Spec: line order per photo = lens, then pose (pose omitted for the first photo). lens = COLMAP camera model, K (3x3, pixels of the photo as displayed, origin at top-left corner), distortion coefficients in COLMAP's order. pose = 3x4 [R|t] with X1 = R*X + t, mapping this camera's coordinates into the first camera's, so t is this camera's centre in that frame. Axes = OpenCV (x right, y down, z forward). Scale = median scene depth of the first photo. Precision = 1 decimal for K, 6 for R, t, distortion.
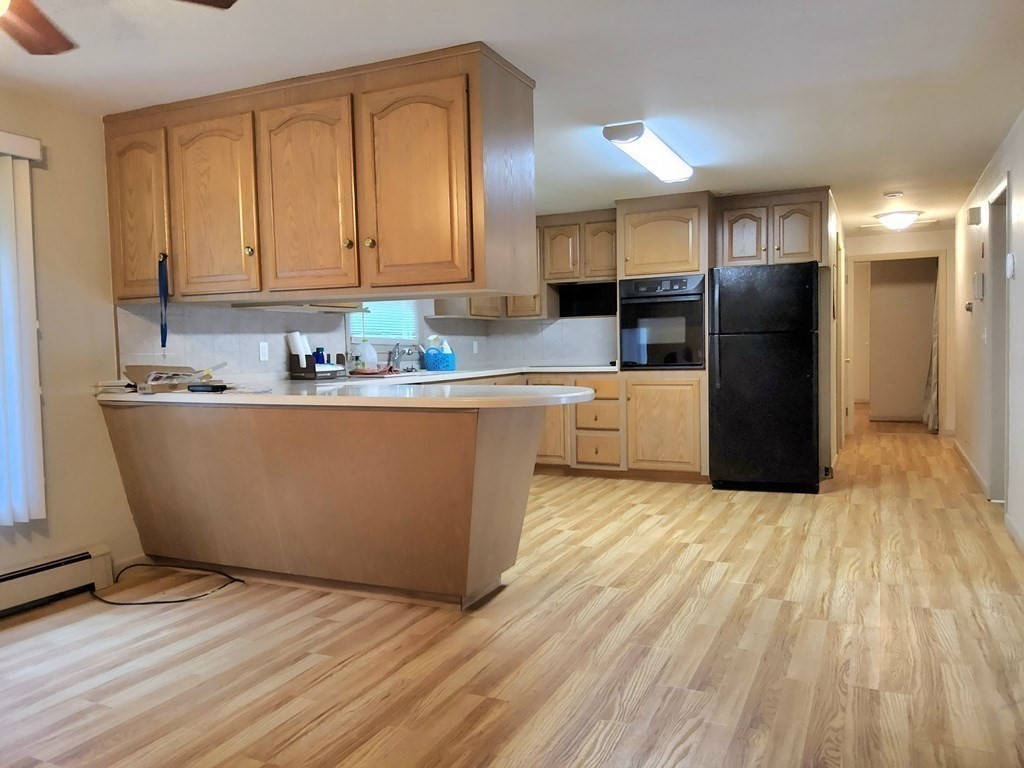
lens RADIAL K [[770.7, 0, 517.5], [0, 770.7, 384.4], [0, 0, 1]] dist [0.052566, -0.095964]
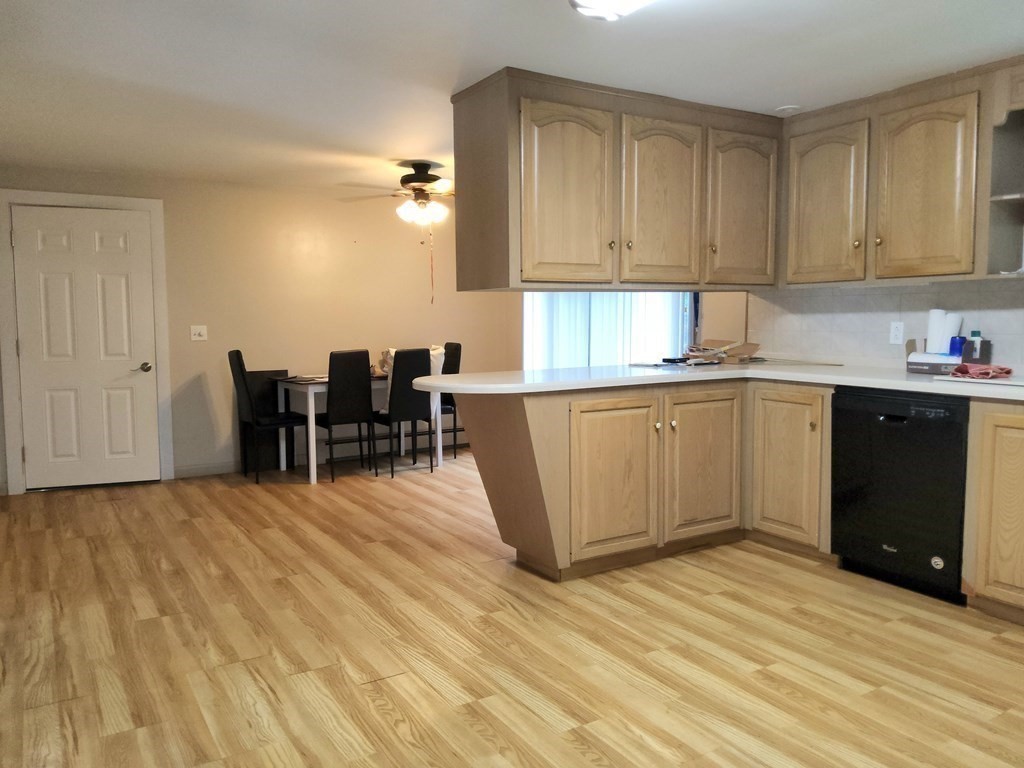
lens RADIAL K [[770.7, 0, 517.5], [0, 770.7, 384.4], [0, 0, 1]] dist [0.052566, -0.095964]
pose [[-0.543957, 0.100214, -0.833107, 0.653049], [-0.026222, 0.990328, 0.136247, -0.097872], [0.838703, 0.095958, -0.536068, 1.191033]]
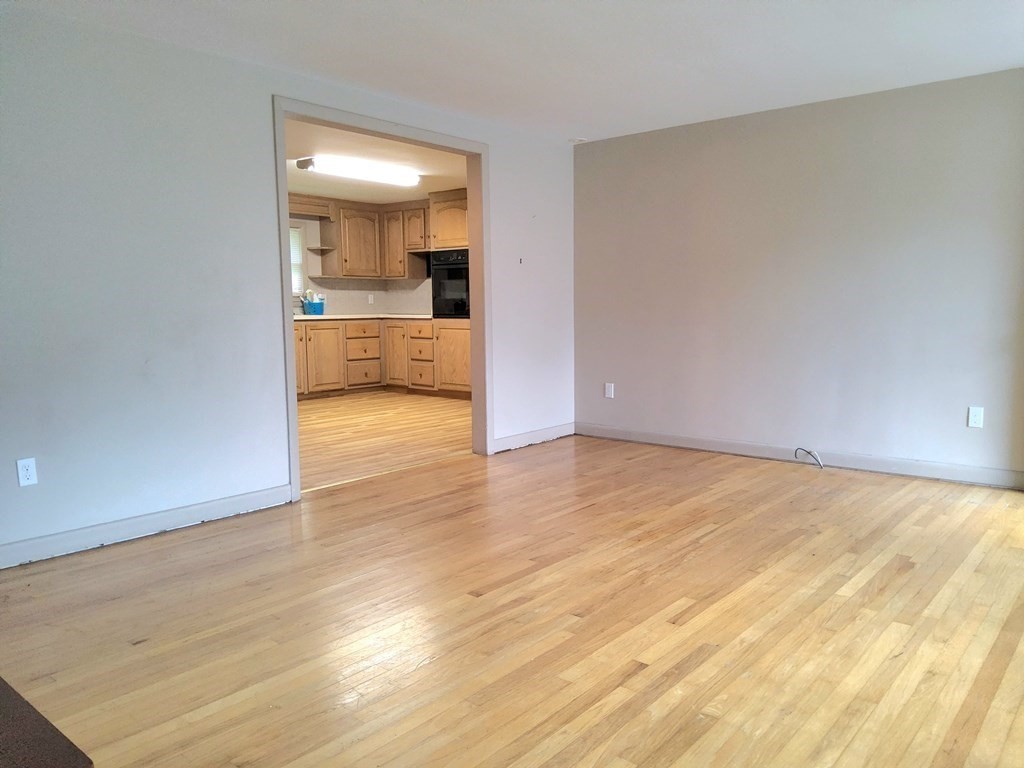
lens RADIAL K [[765.6, 0, 525.5], [0, 765.6, 387.2], [0, 0, 1]] dist [0.063291, -0.085689]
pose [[0.968077, 0.043903, -0.246777, 0.897888], [-0.027558, 0.997215, 0.069302, 0.008717], [0.249133, -0.060289, 0.966591, -0.406826]]
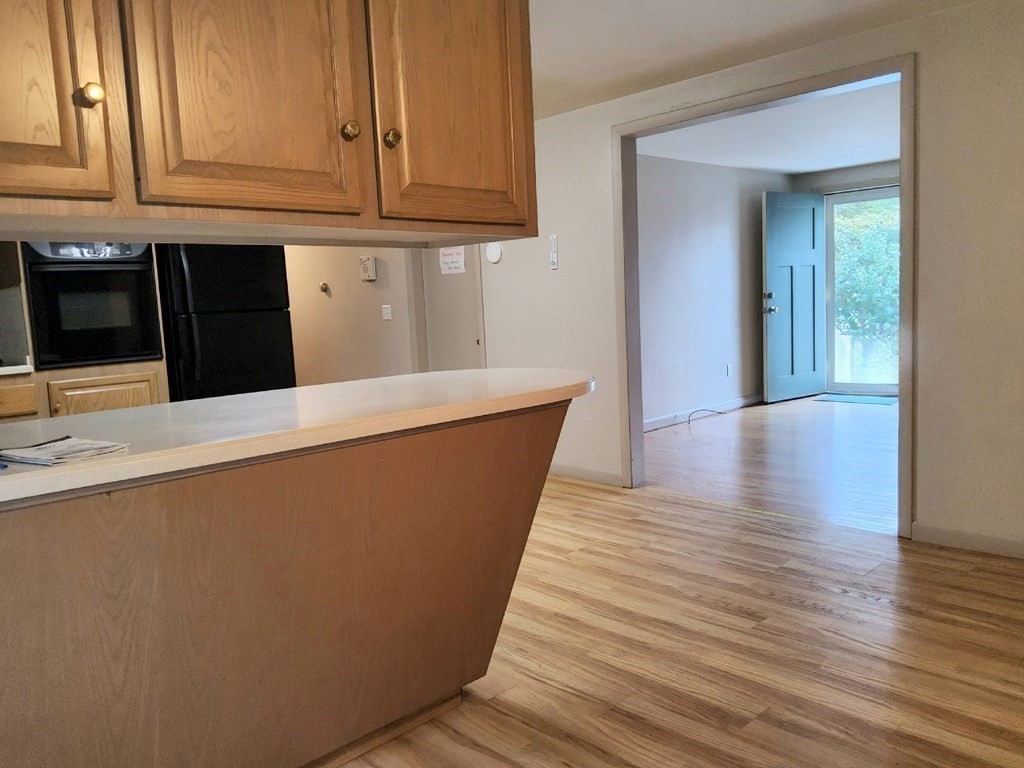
lens RADIAL K [[770.7, 0, 517.5], [0, 770.7, 384.4], [0, 0, 1]] dist [0.052566, -0.095964]
pose [[0.353948, -0.094791, 0.930449, -0.493174], [0.086649, 0.993895, 0.068293, -0.021786], [-0.931243, 0.056450, 0.360000, 0.512042]]
